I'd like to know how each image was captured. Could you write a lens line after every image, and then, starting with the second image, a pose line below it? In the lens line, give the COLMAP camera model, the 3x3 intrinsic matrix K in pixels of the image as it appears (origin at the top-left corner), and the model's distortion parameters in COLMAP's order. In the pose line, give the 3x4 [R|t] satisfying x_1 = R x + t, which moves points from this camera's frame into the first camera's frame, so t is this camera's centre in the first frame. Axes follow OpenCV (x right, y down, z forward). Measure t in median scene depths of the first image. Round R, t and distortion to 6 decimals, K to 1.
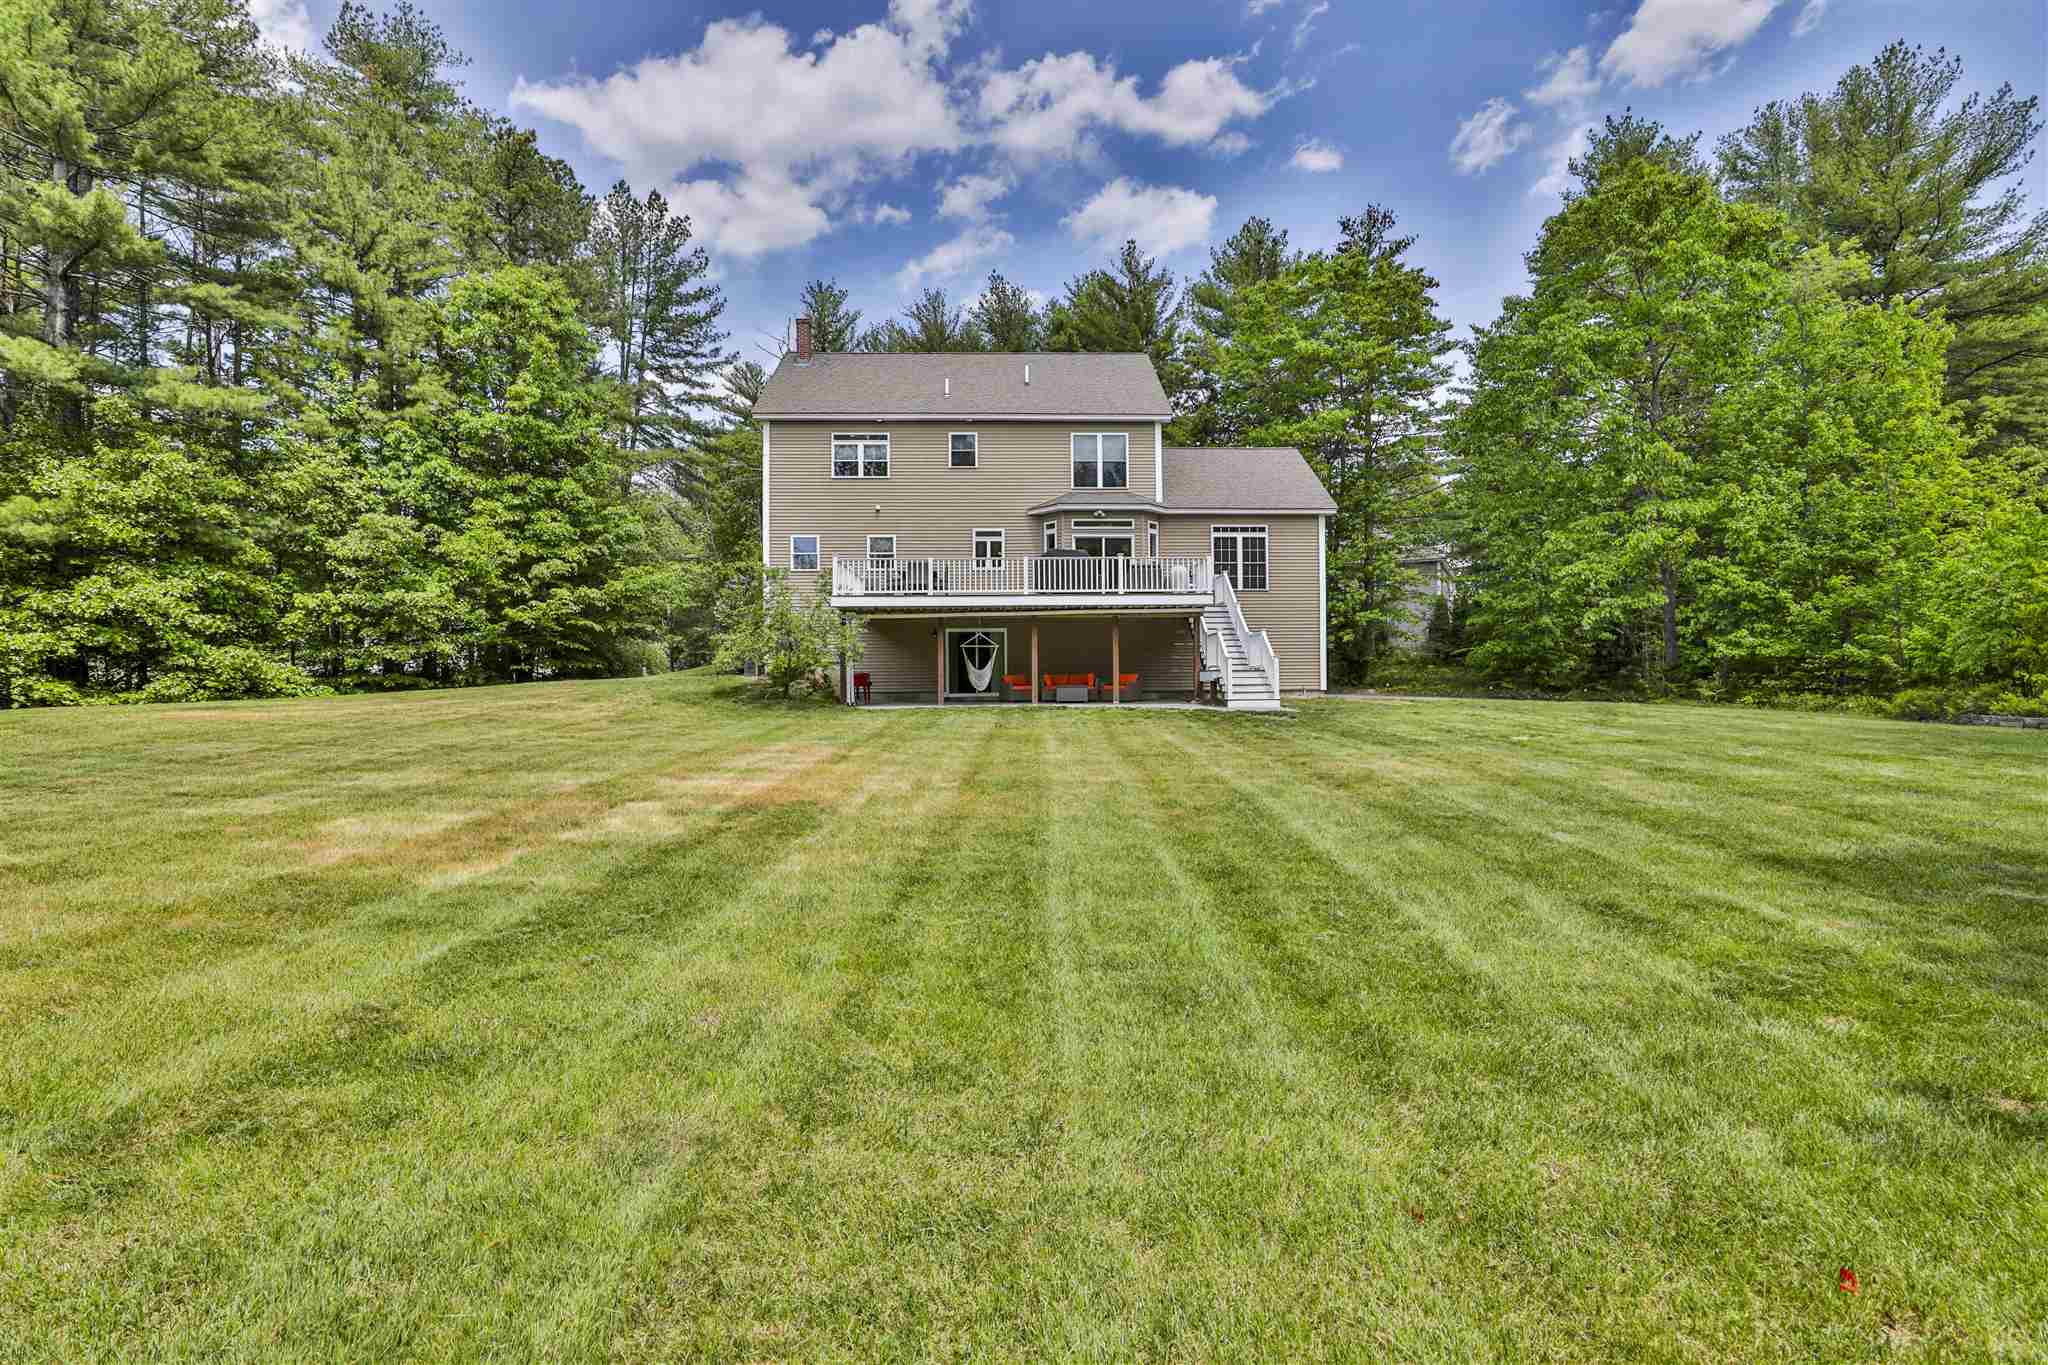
lens RADIAL K [[995.9, 0, 1019.3], [0, 995.9, 694.1], [0, 0, 1]] dist [-0.011185, -0.000074]
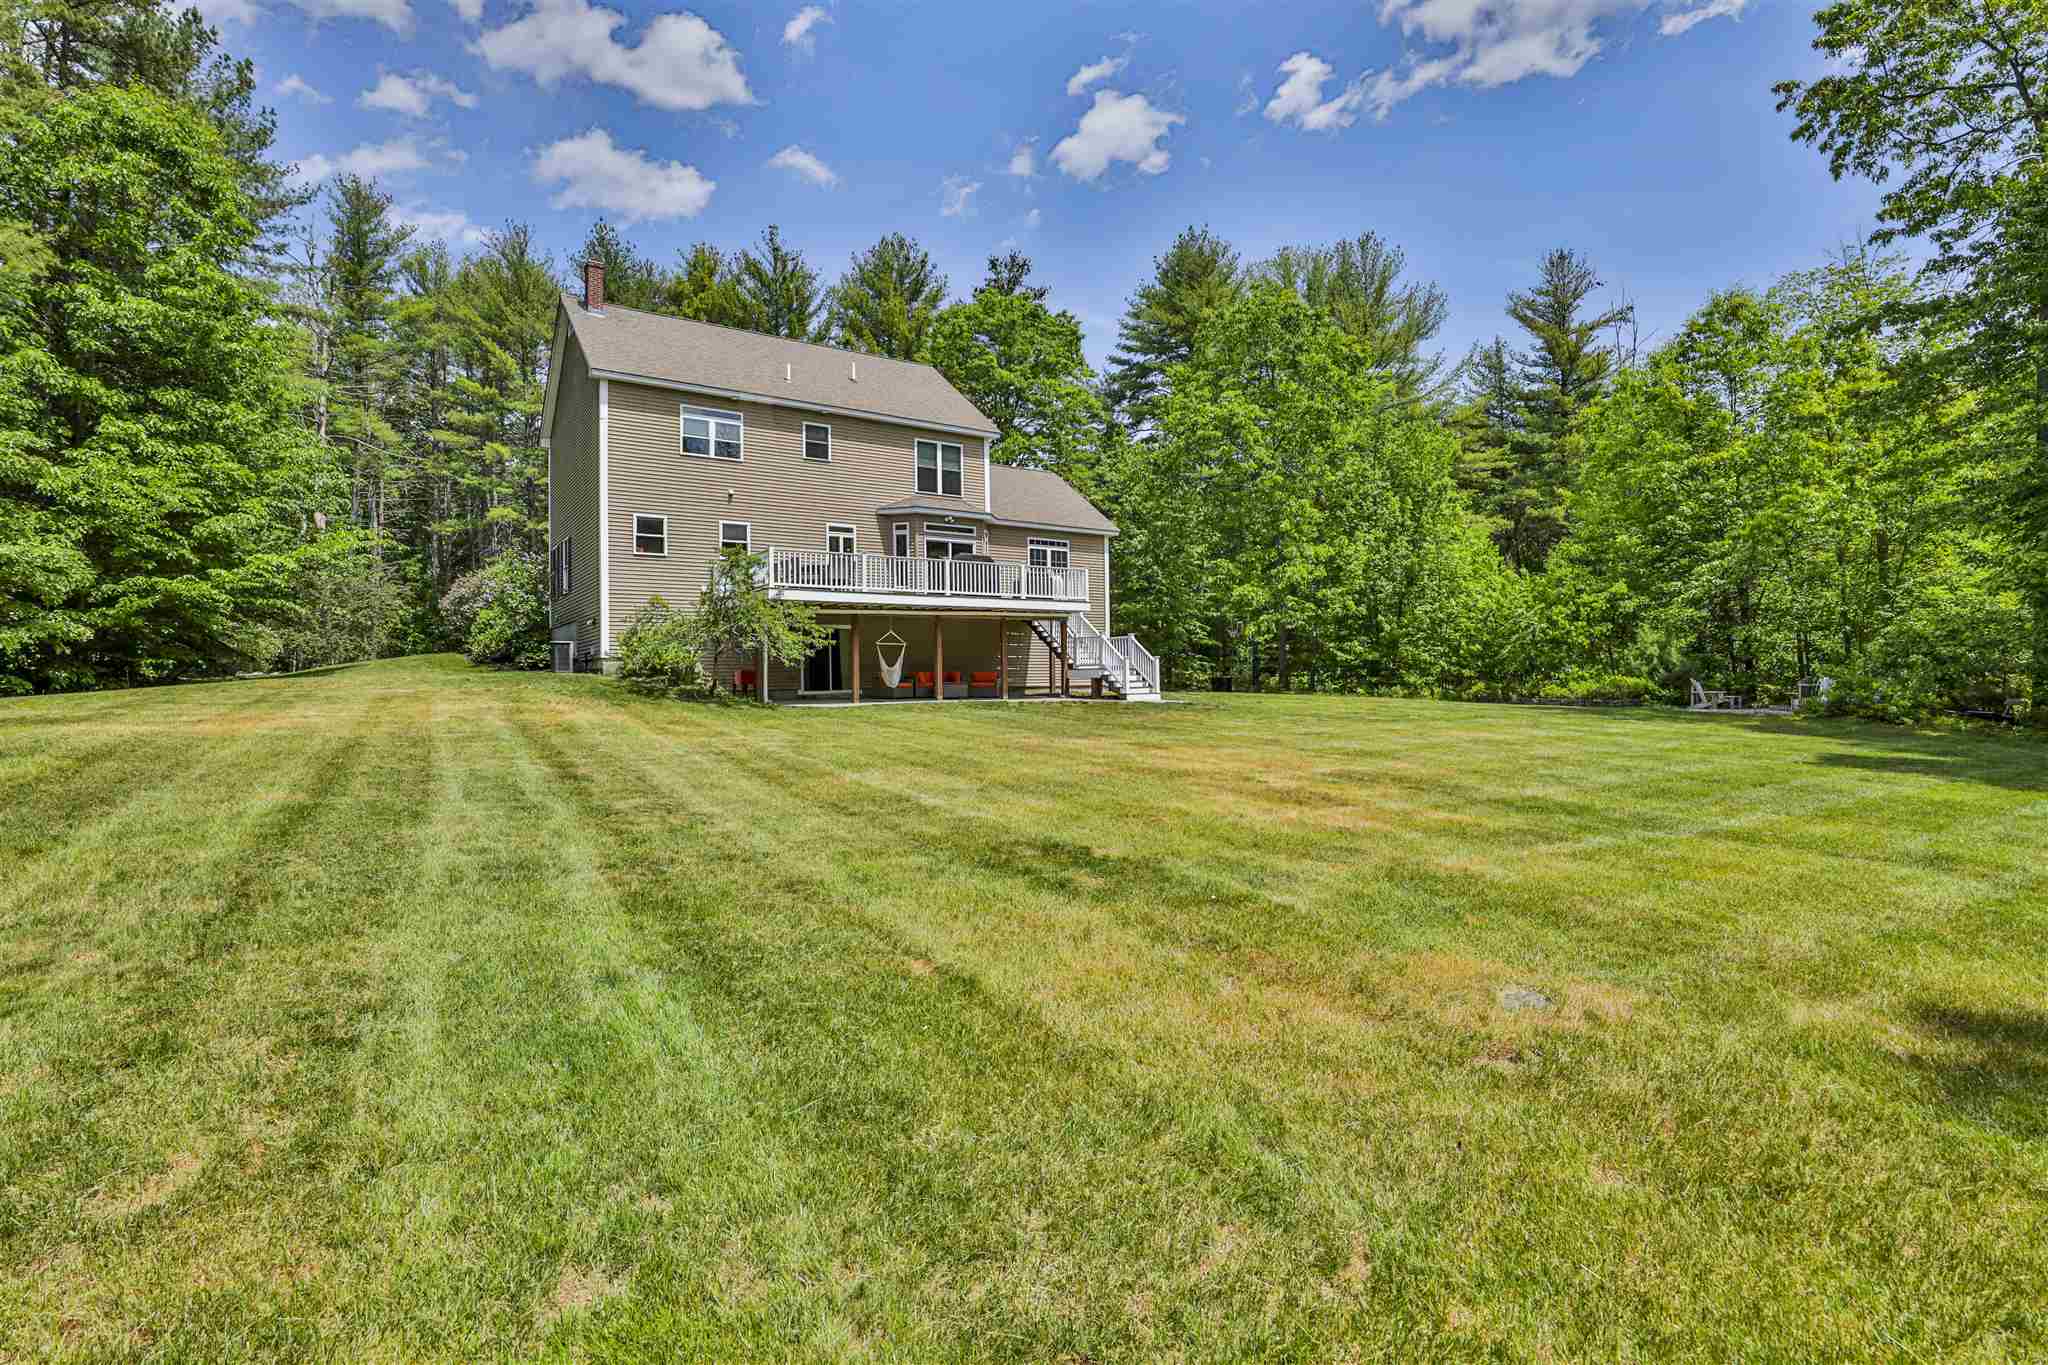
lens RADIAL K [[1020.1, 0, 1024.0], [0, 1020.1, 682.5], [0, 0, 1]] dist [-0.002576, 0.000038]
pose [[0.833984, -0.003368, 0.551778, -0.439646], [0.007702, 0.999955, -0.005538, -0.001702], [-0.551734, 0.008868, 0.833973, 0.054664]]
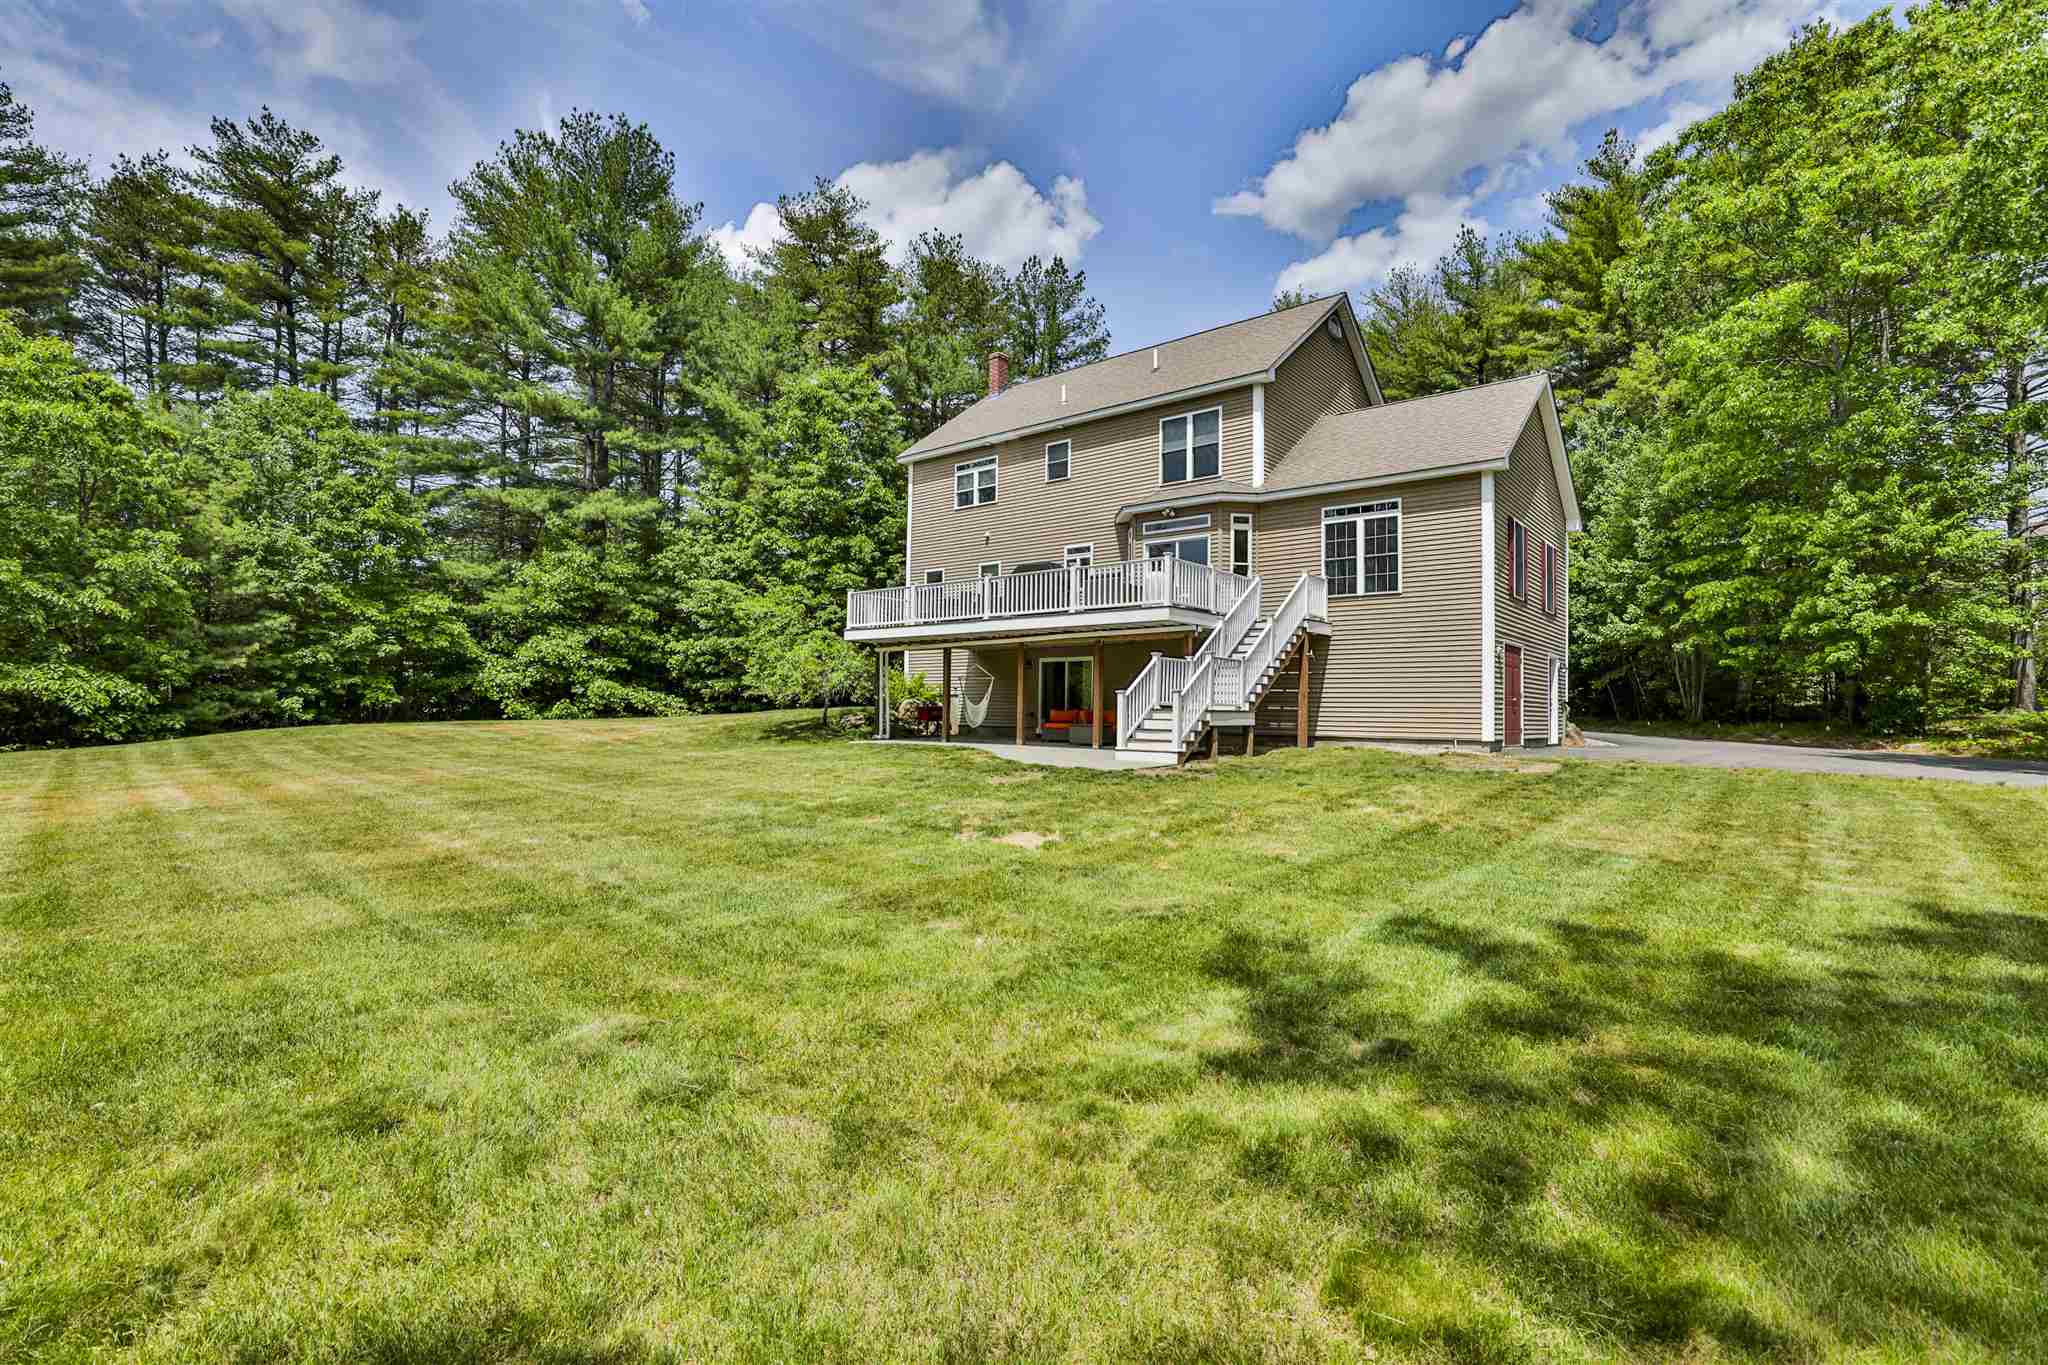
lens RADIAL K [[920.4, 0, 1024.0], [0, 920.4, 682.5], [0, 0, 1]] dist [-0.000627, -0.000074]
pose [[0.755662, -0.002265, -0.654958, 0.470202], [-0.020615, 0.999416, -0.027241, -0.019390], [0.654638, 0.034087, 0.755174, 0.351156]]
